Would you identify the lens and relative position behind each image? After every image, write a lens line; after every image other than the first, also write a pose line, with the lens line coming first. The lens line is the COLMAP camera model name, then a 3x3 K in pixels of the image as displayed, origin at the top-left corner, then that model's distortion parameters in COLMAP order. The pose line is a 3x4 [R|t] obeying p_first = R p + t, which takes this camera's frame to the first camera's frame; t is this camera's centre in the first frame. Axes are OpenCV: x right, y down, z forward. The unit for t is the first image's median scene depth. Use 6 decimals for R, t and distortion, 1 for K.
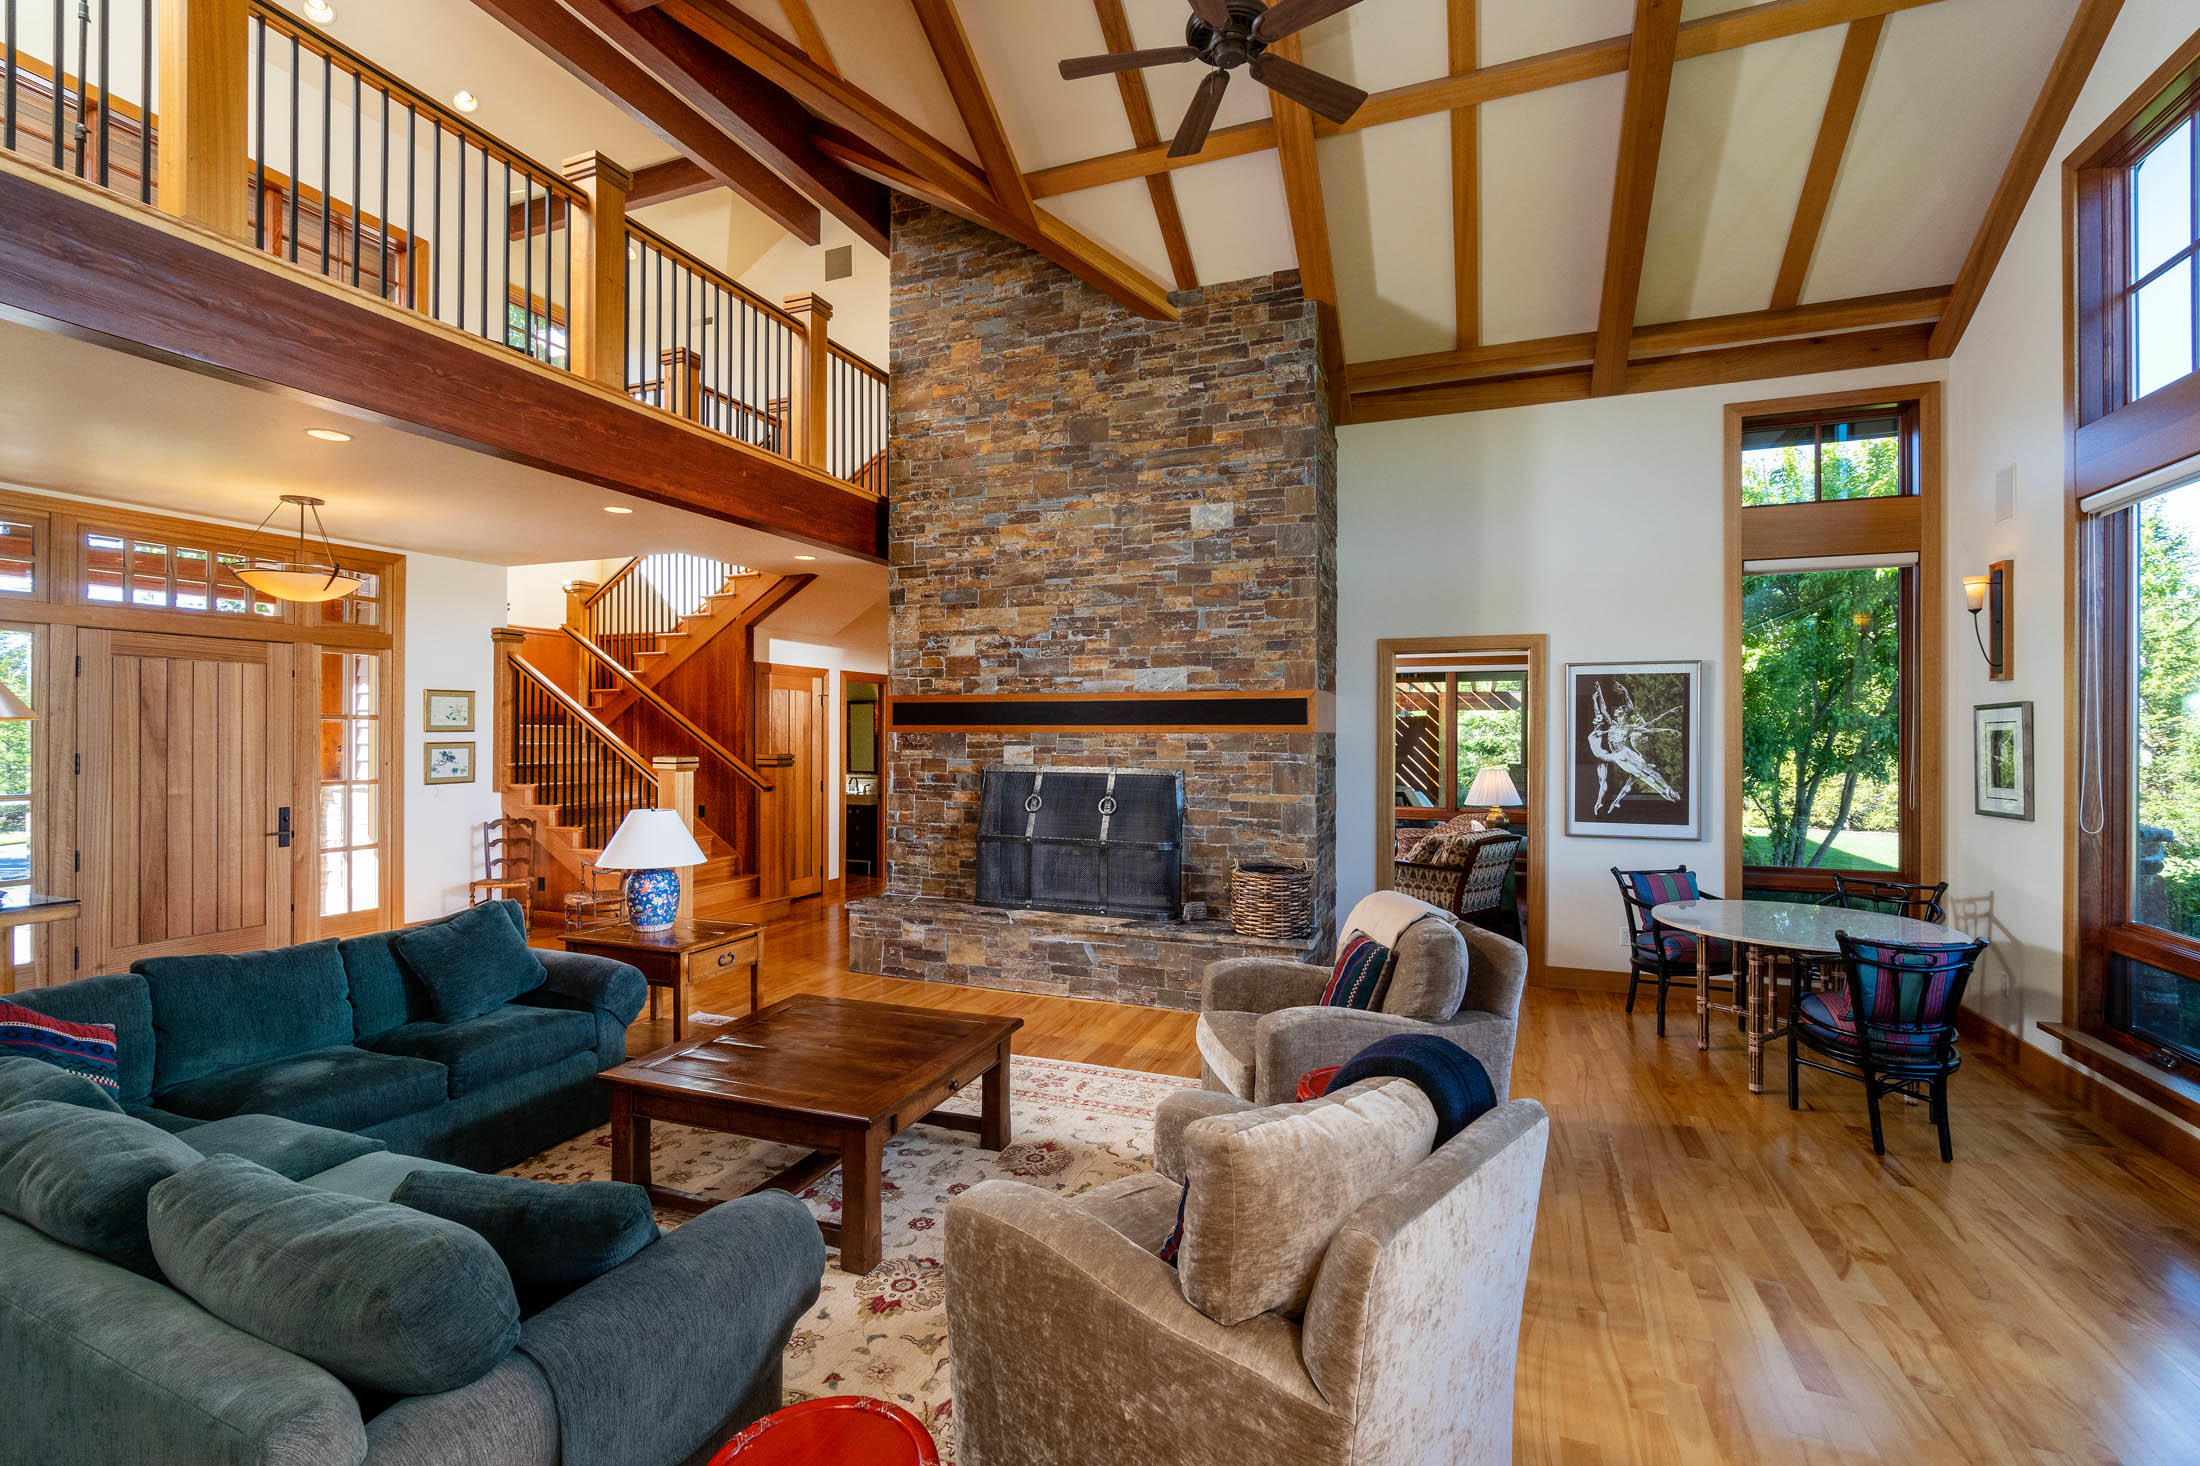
lens RADIAL K [[950.6, 0, 1100.0], [0, 950.6, 733.0], [0, 0, 1]] dist [-0.001943, -0.000249]
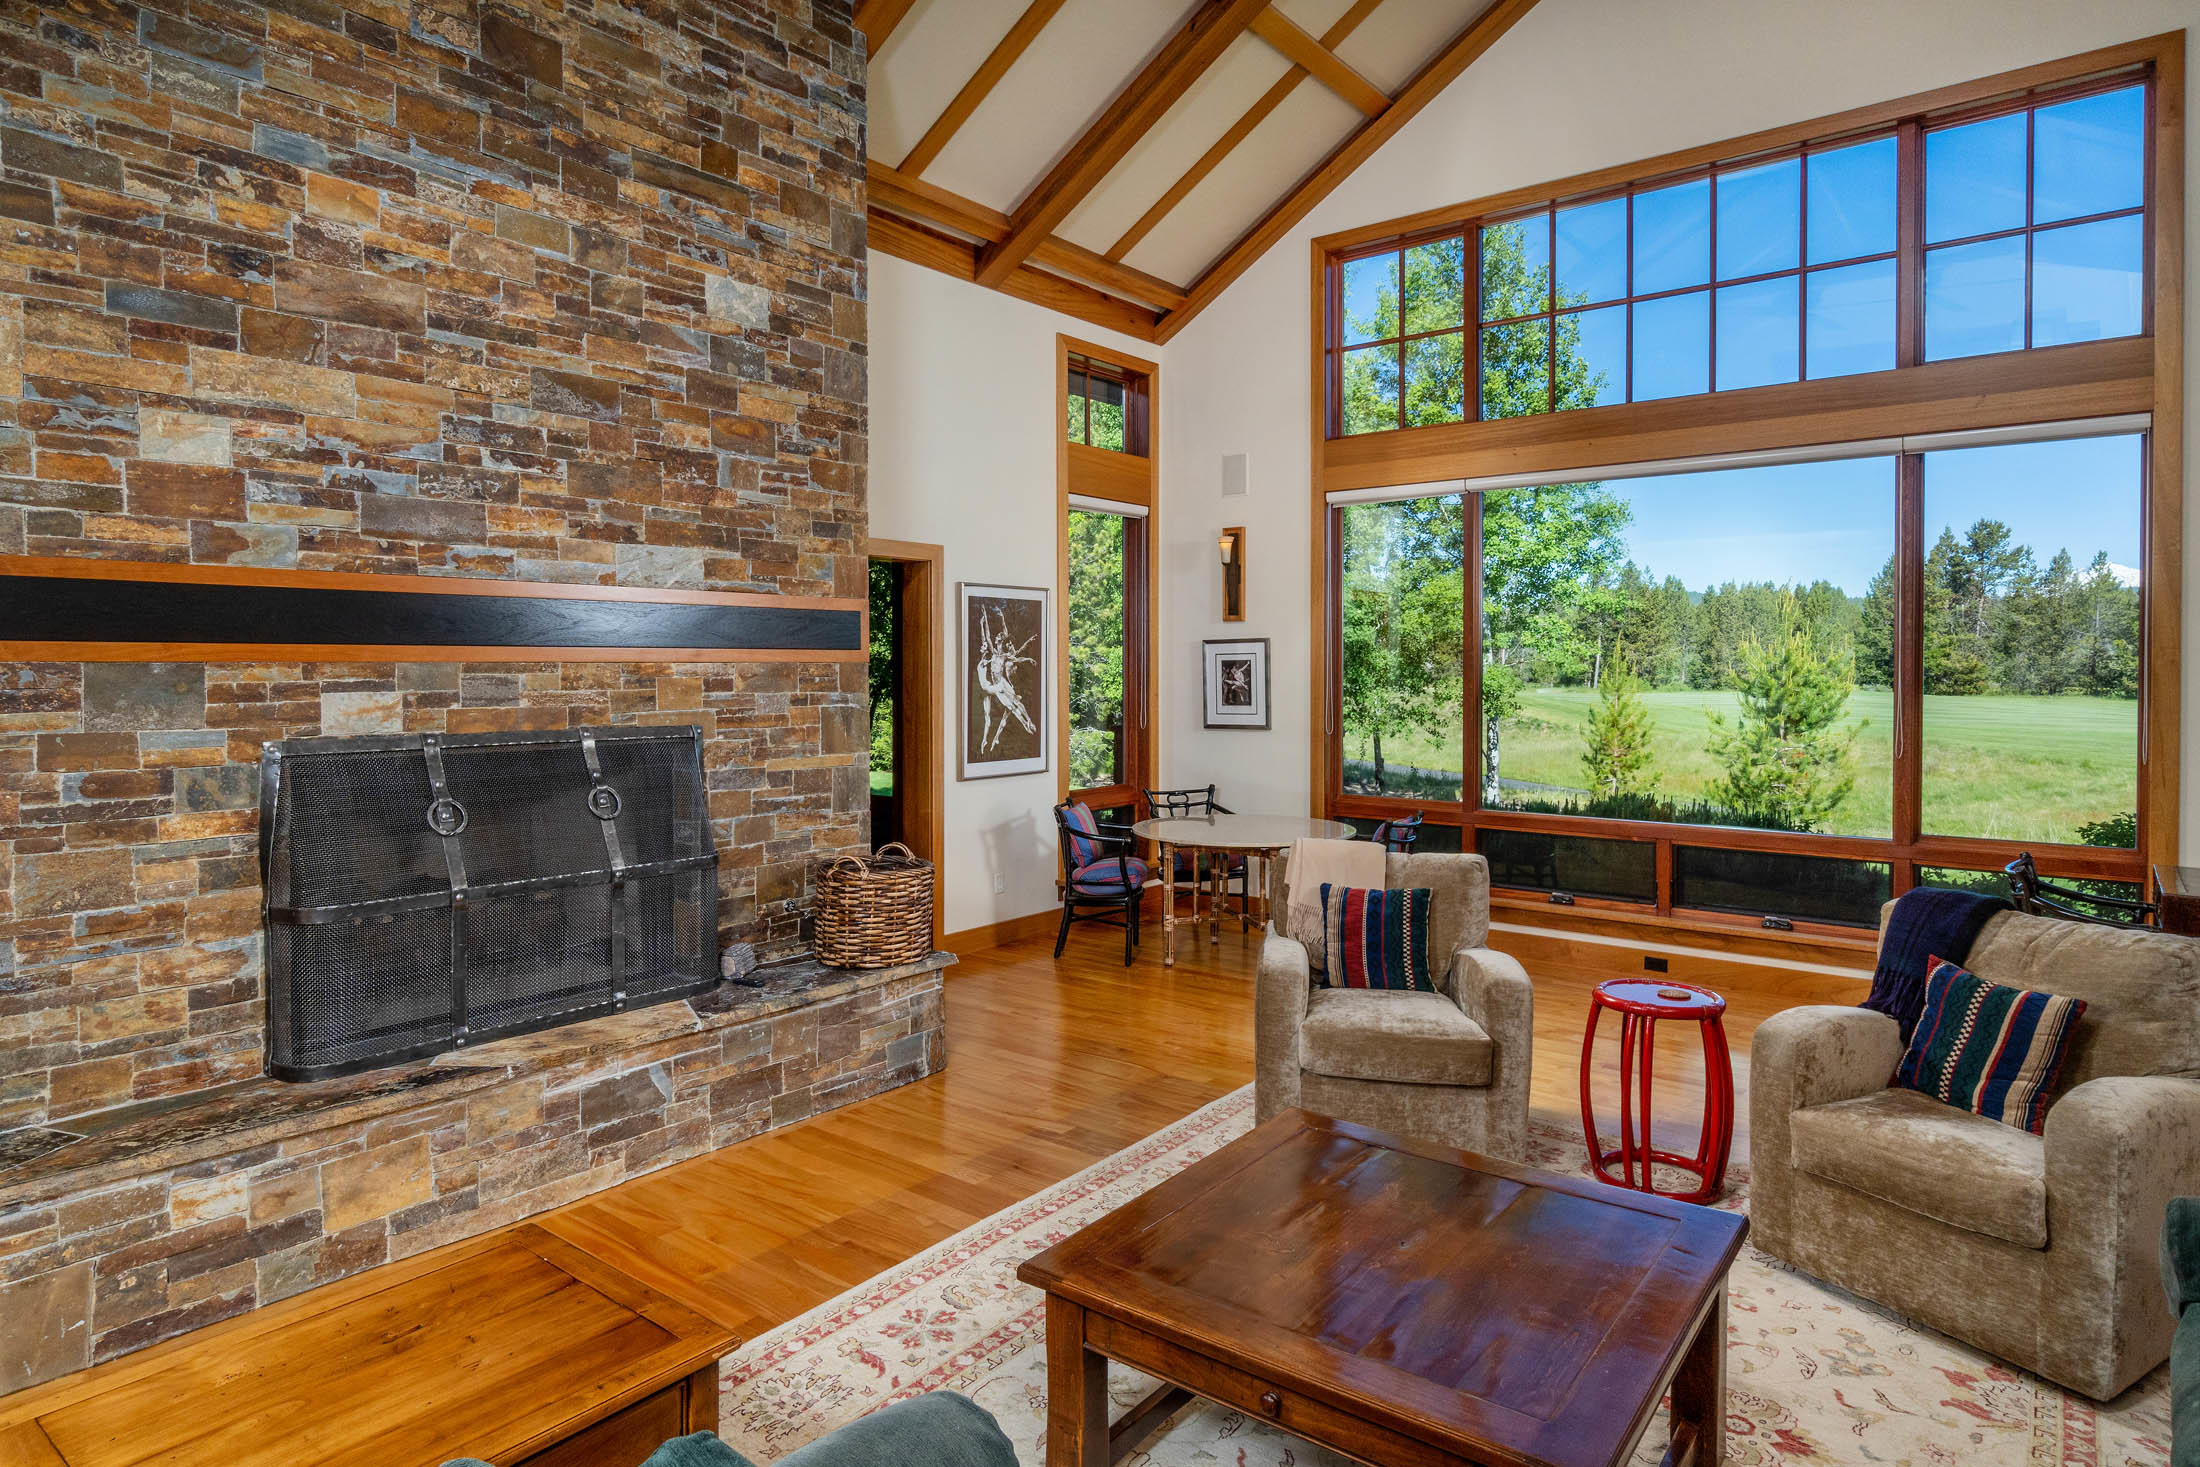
lens RADIAL K [[1266.9, 0, 1104.0], [0, 1266.9, 687.1], [0, 0, 1]] dist [-0.005188, -0.000984]
pose [[0.294234, -0.018170, 0.955561, -0.577908], [0.003833, 0.999834, 0.017831, 0.002229], [-0.955726, -0.001584, 0.294255, 0.537827]]
